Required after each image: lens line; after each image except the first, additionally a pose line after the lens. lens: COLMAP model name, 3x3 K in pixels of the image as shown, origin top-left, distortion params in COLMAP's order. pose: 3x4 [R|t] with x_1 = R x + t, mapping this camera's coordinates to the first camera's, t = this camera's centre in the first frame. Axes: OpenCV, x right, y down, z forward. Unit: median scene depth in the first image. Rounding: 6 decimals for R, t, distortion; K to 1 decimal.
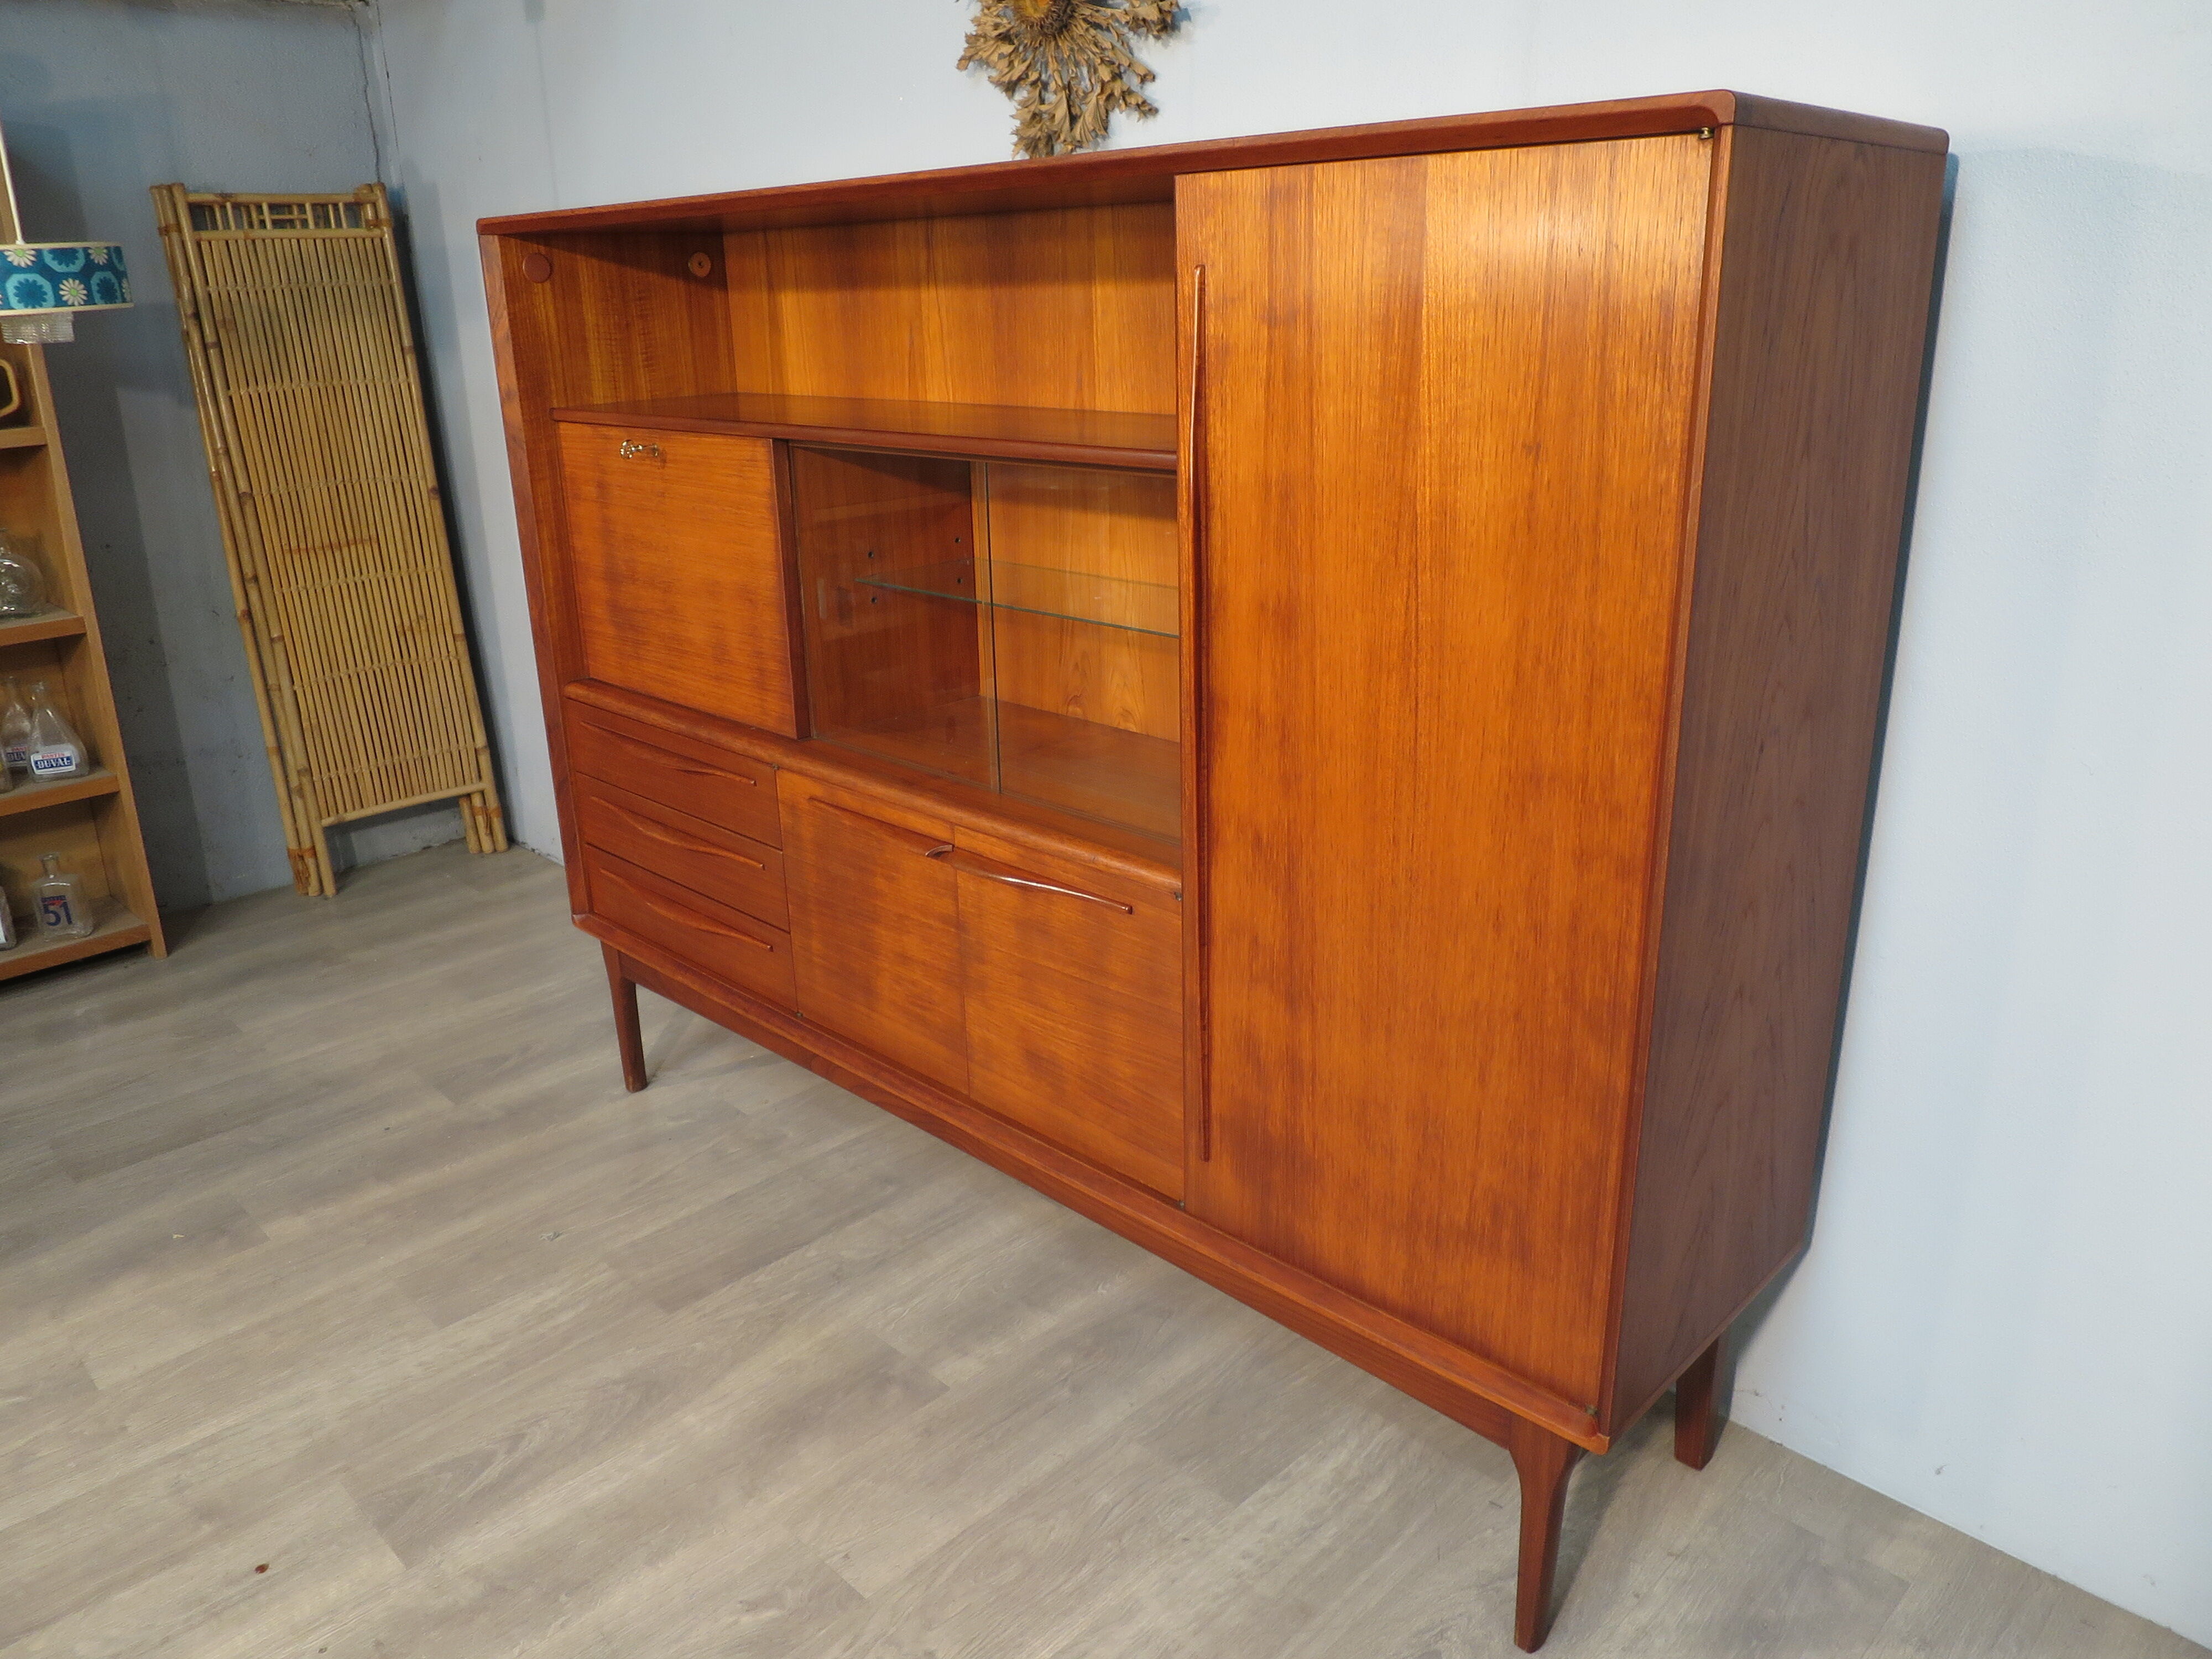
lens RADIAL K [[1599.6, 0, 1101.1], [0, 1599.6, 831.2], [0, 0, 1]] dist [-0.047072, 0.009932]
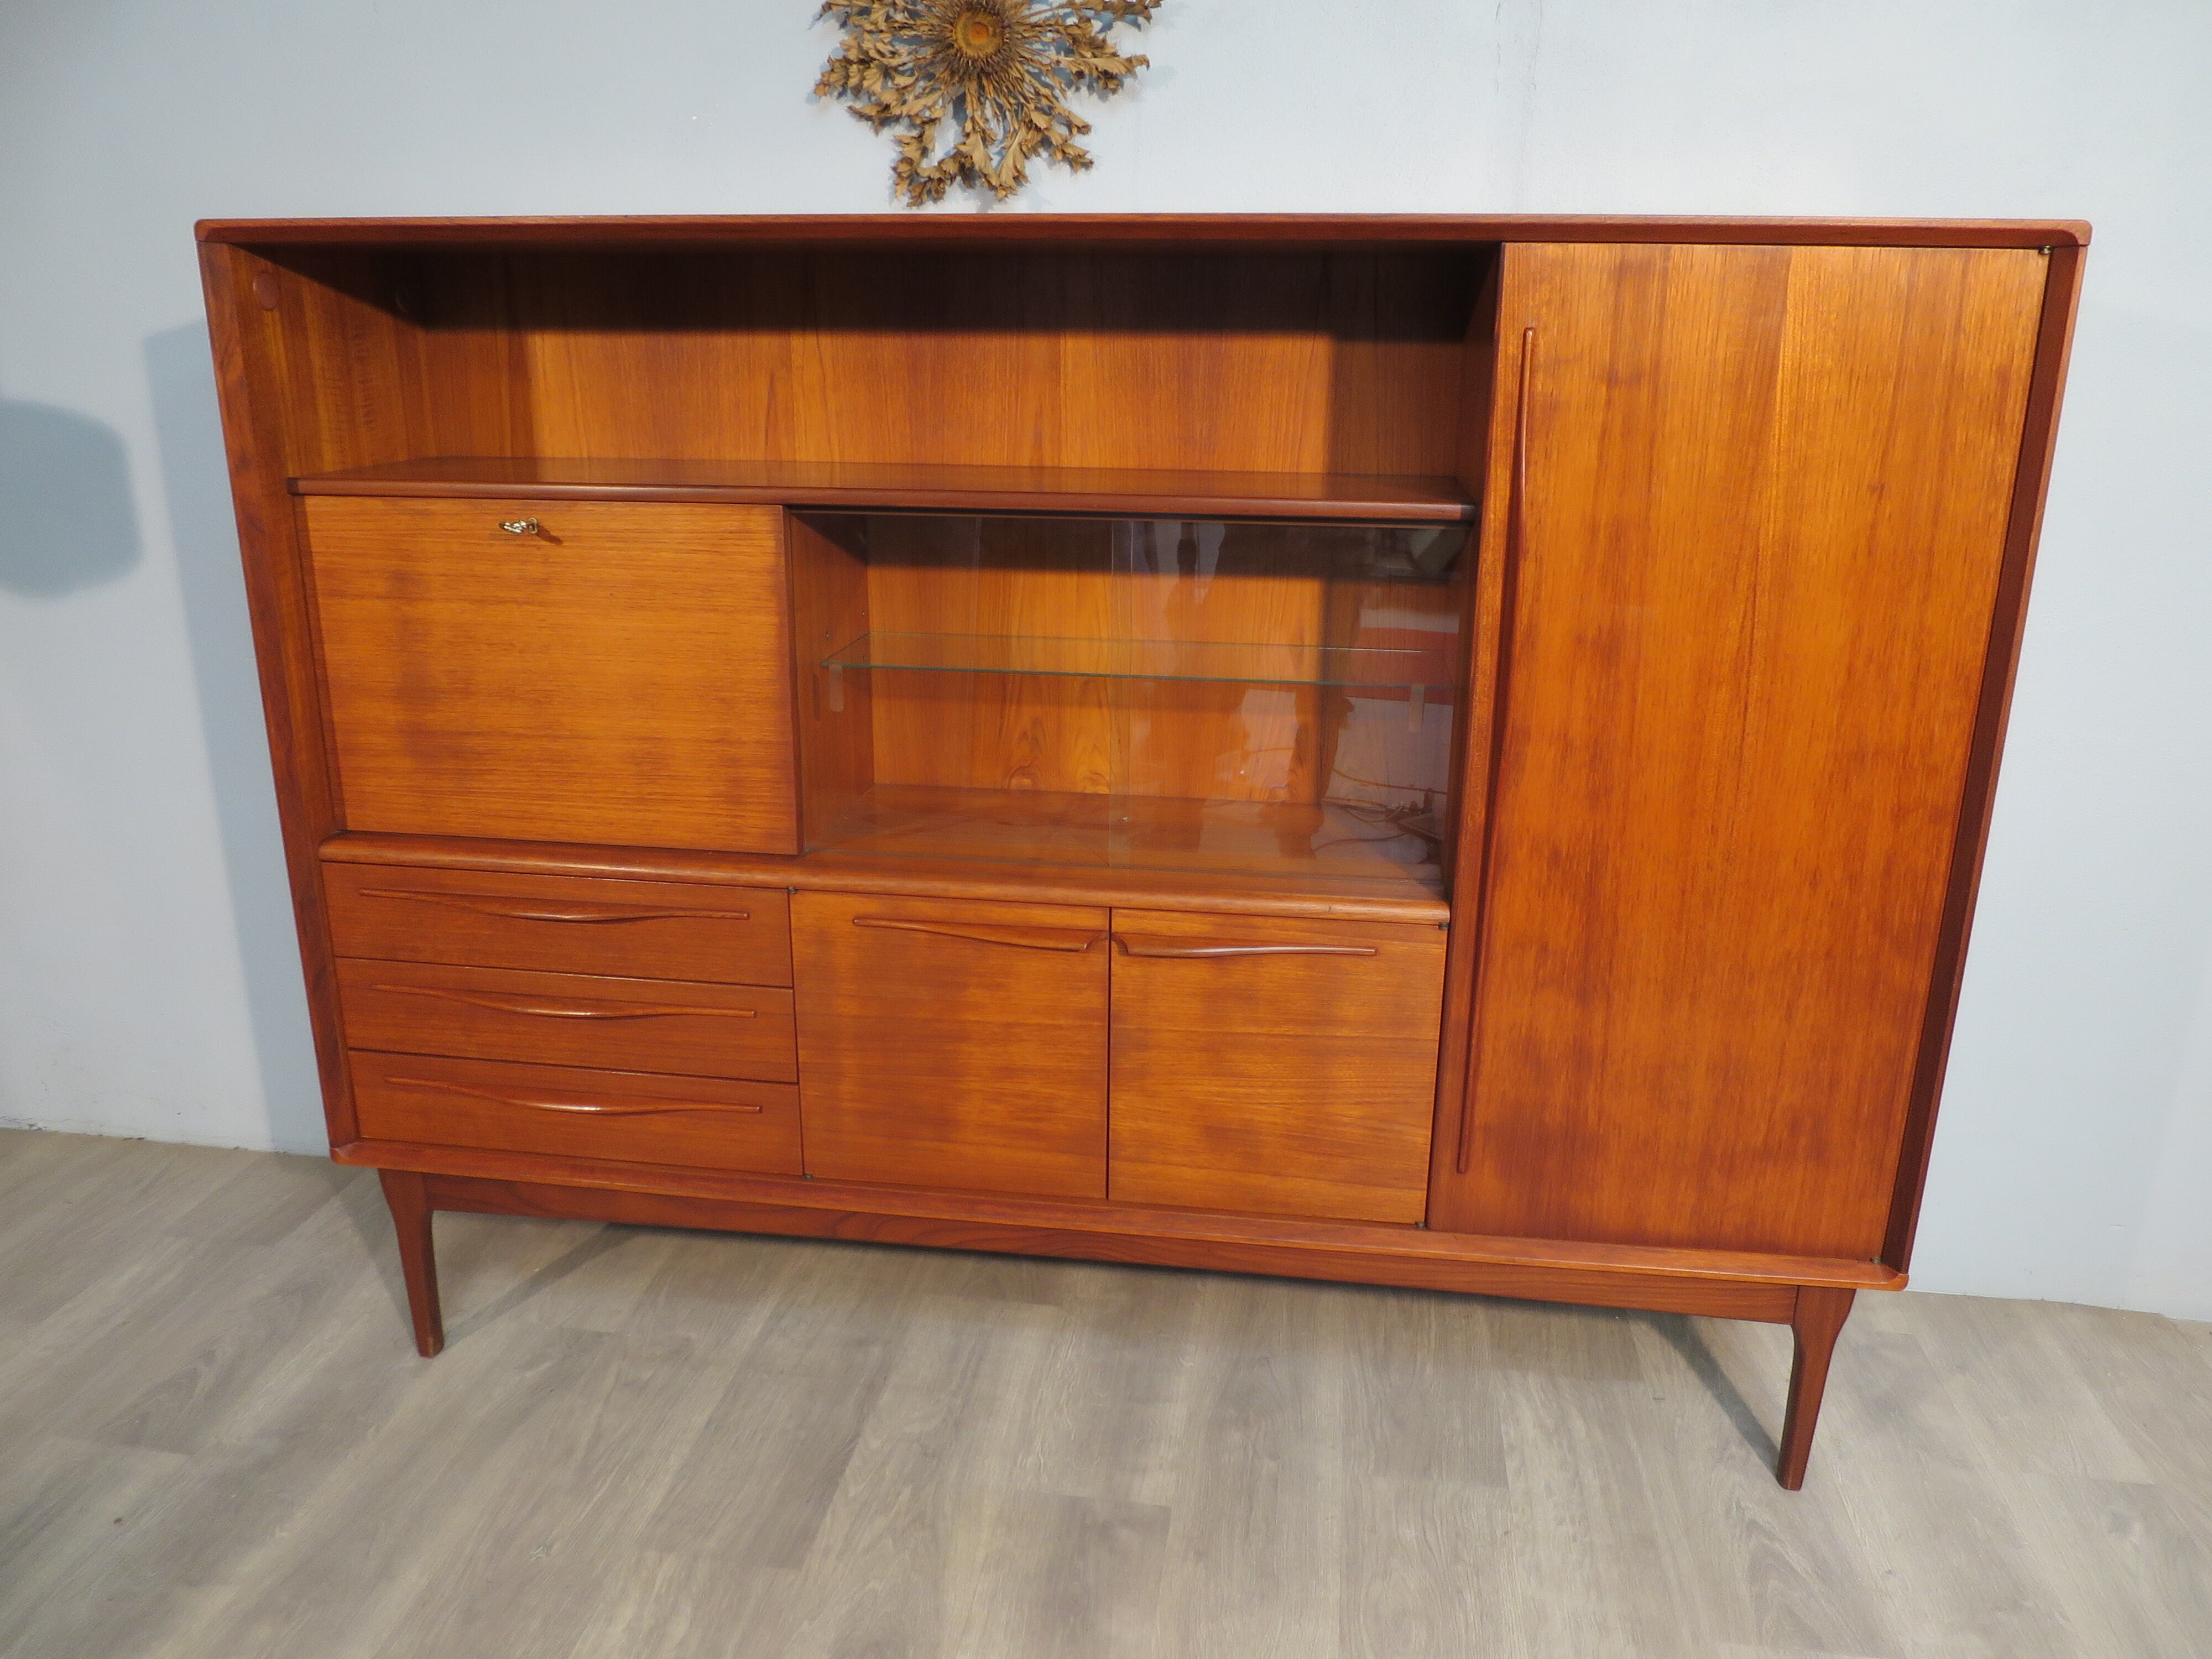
lens RADIAL K [[1599.6, 0, 1102.8], [0, 1599.6, 831.0], [0, 0, 1]] dist [-0.047072, 0.009932]
pose [[0.799390, -0.147942, 0.582313, -0.578183], [0.168387, 0.985533, 0.019224, -0.061683], [-0.576733, 0.082686, 0.812737, 0.221402]]
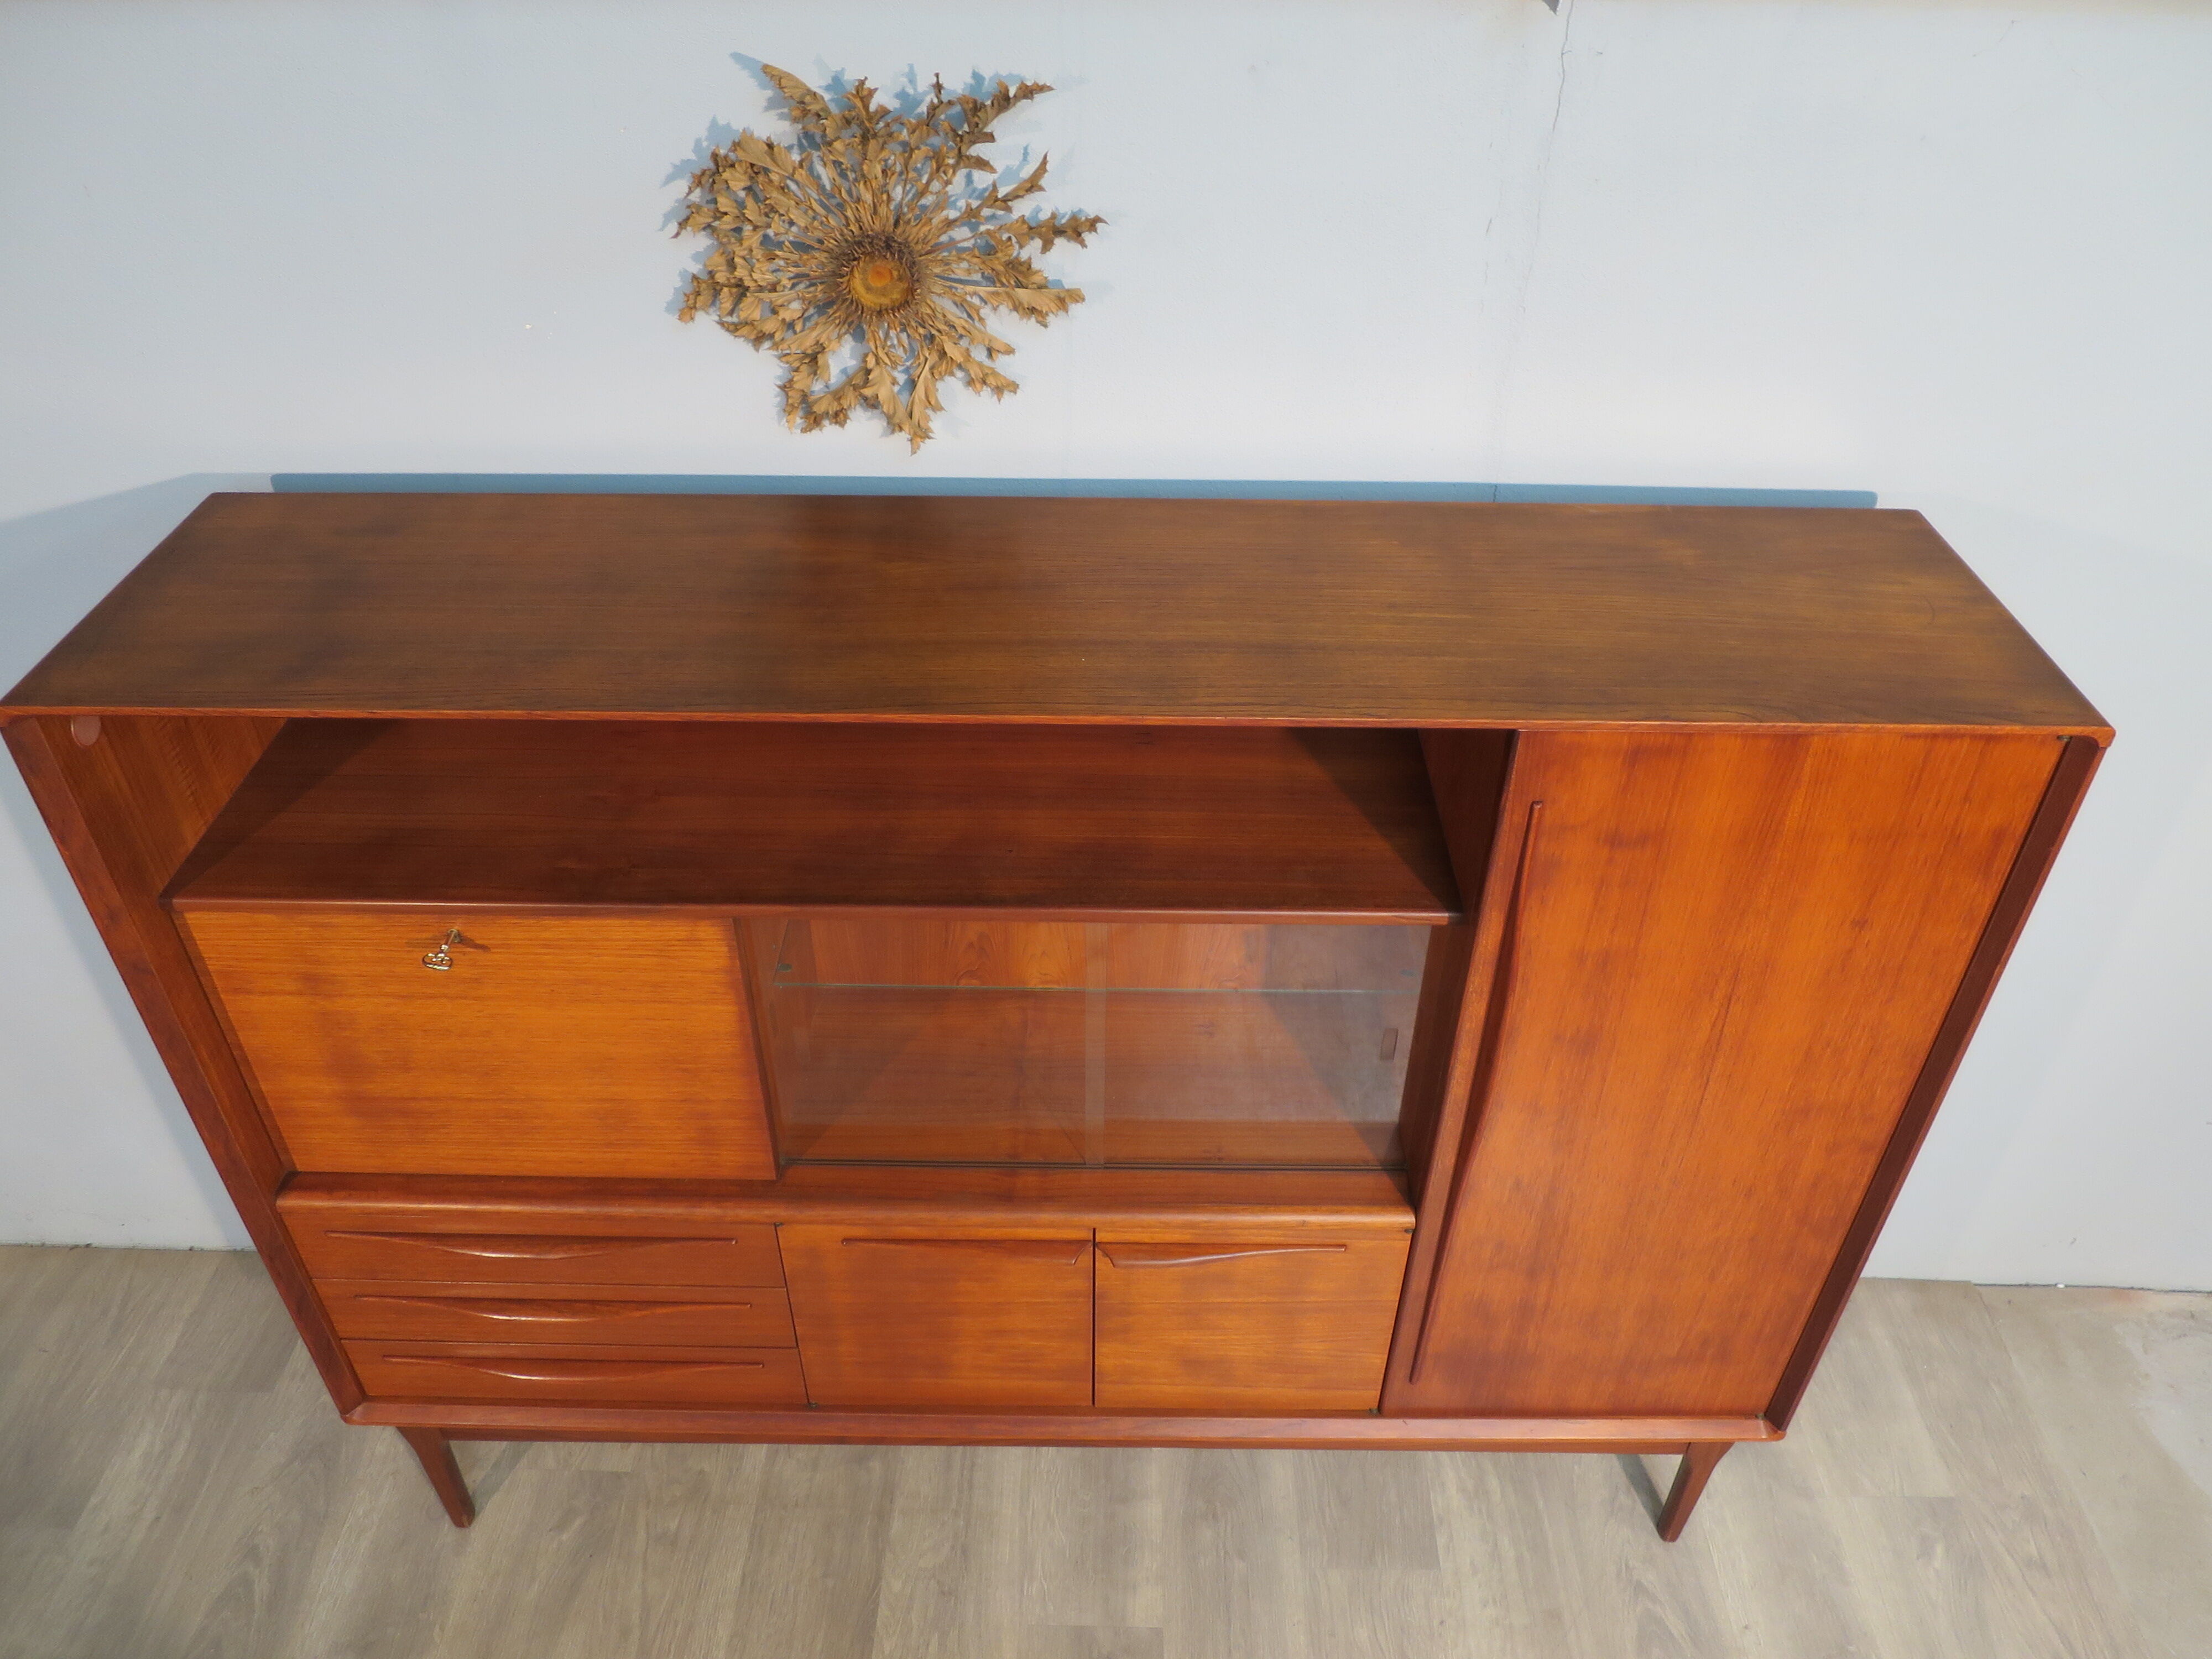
lens RADIAL K [[1599.6, 0, 1104.6], [0, 1599.6, 831.3], [0, 0, 1]] dist [-0.047072, 0.009932]
pose [[0.716278, -0.399018, 0.572477, -0.500115], [0.203474, 0.904162, 0.375619, -0.533990], [-0.667491, -0.152563, 0.728821, 0.299627]]
